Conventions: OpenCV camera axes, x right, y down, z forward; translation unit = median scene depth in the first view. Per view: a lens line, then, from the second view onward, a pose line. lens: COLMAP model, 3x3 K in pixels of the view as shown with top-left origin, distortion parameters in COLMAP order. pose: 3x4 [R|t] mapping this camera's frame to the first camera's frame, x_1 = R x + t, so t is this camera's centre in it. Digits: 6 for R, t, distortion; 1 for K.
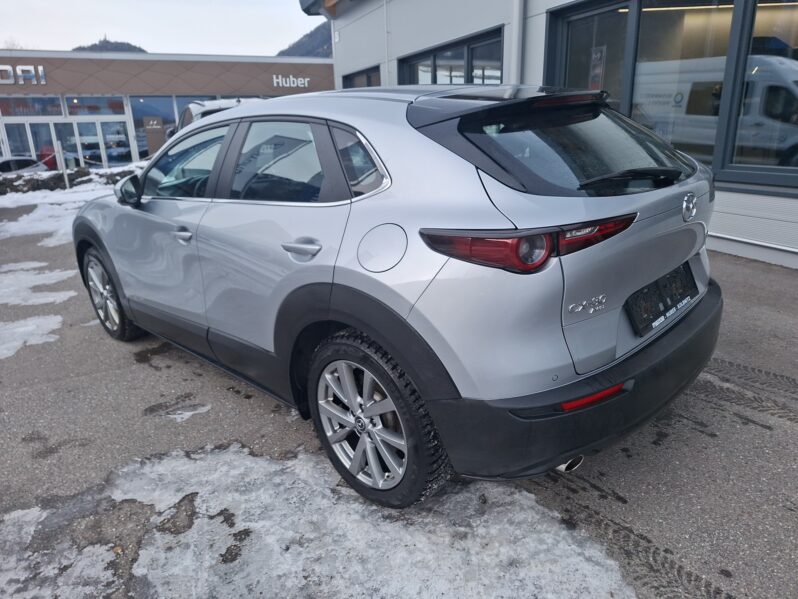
lens RADIAL K [[567.1, 0, 399.0], [0, 567.1, 299.5], [0, 0, 1]] dist [0.064203, -0.049883]
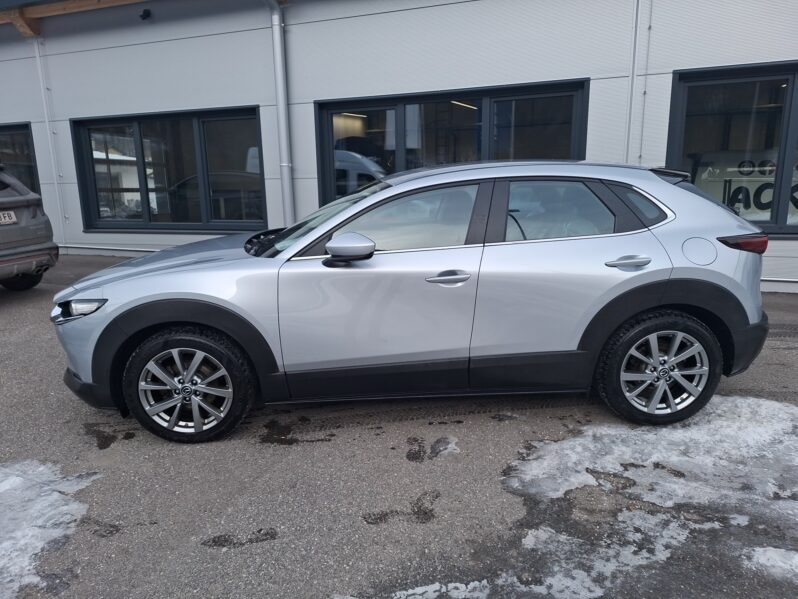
lens RADIAL K [[567.1, 0, 399.0], [0, 567.1, 299.5], [0, 0, 1]] dist [0.064203, -0.049883]
pose [[0.667481, -0.123984, 0.734233, -1.512709], [0.213476, 0.976513, -0.029172, -0.073951], [-0.713371, 0.176213, 0.678271, 0.385522]]
